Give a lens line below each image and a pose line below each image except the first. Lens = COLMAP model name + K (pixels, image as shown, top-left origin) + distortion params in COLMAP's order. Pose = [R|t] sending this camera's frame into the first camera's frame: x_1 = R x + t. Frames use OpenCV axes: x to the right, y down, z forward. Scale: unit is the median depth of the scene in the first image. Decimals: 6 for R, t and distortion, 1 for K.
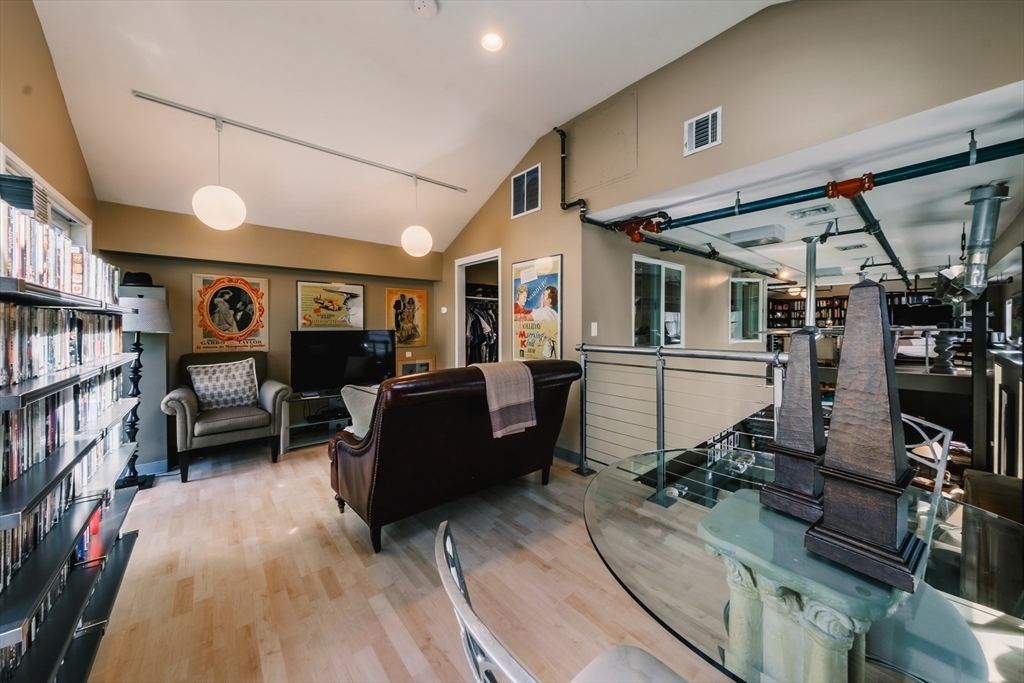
lens RADIAL K [[354.5, 0, 512.2], [0, 354.5, 334.5], [0, 0, 1]] dist [-0.000578, -0.000031]
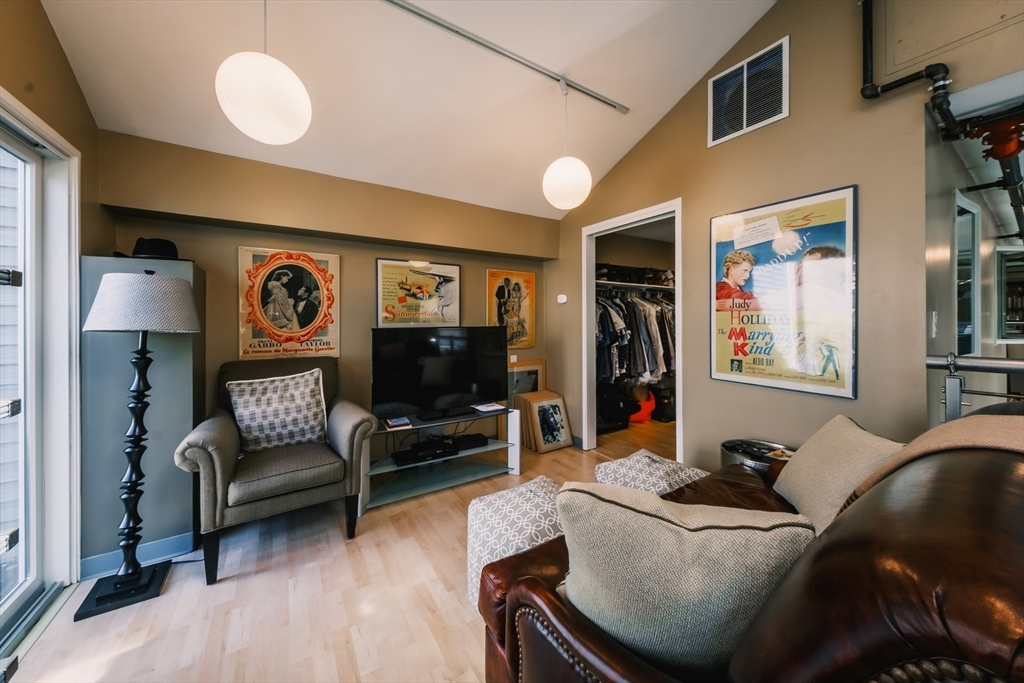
lens RADIAL K [[363.0, 0, 527.1], [0, 363.0, 325.8], [0, 0, 1]] dist [0.000760, -0.000072]
pose [[0.994299, -0.002001, -0.106606, -0.258717], [0.000934, 0.999949, -0.010057, -0.007223], [0.106621, 0.009900, 0.994250, 0.346430]]
